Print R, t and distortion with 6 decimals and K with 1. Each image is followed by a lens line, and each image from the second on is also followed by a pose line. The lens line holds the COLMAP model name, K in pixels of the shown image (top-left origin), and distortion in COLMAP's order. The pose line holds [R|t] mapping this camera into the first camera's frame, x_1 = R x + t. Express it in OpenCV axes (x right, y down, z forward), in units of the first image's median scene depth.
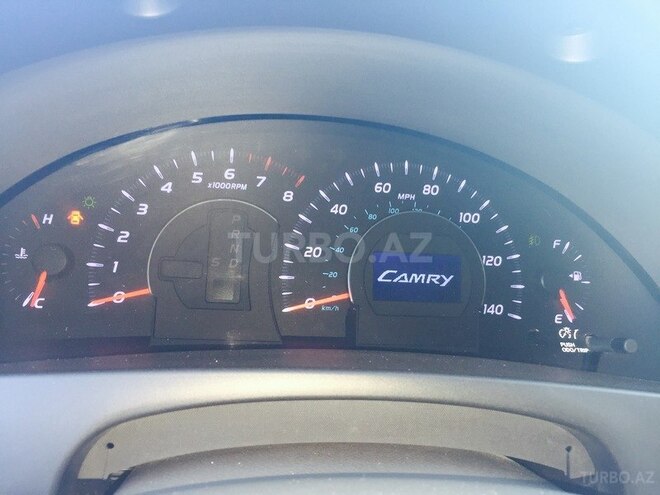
lens RADIAL K [[558.4, 0, 329.9], [0, 558.4, 248.6], [0, 0, 1]] dist [0.017176, 0.005459]
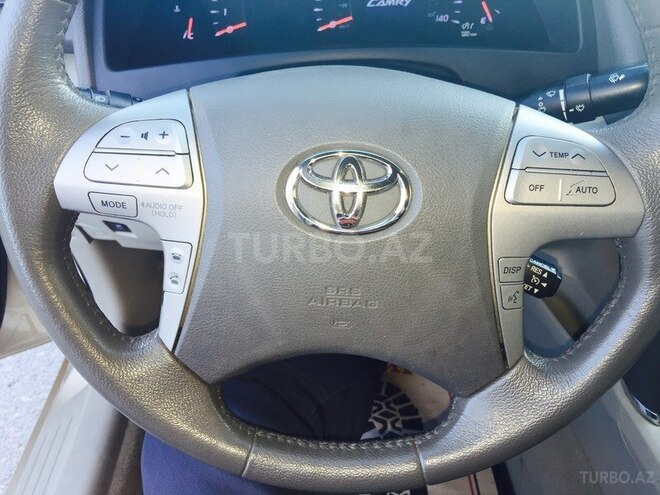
lens RADIAL K [[558.4, 0, 328.2], [0, 558.4, 248.5], [0, 0, 1]] dist [0.017176, 0.005459]
pose [[0.994389, -0.059180, -0.087681, 0.068368], [0.091438, 0.897634, 0.431153, -0.032271], [0.053190, -0.436751, 0.898009, -0.964924]]
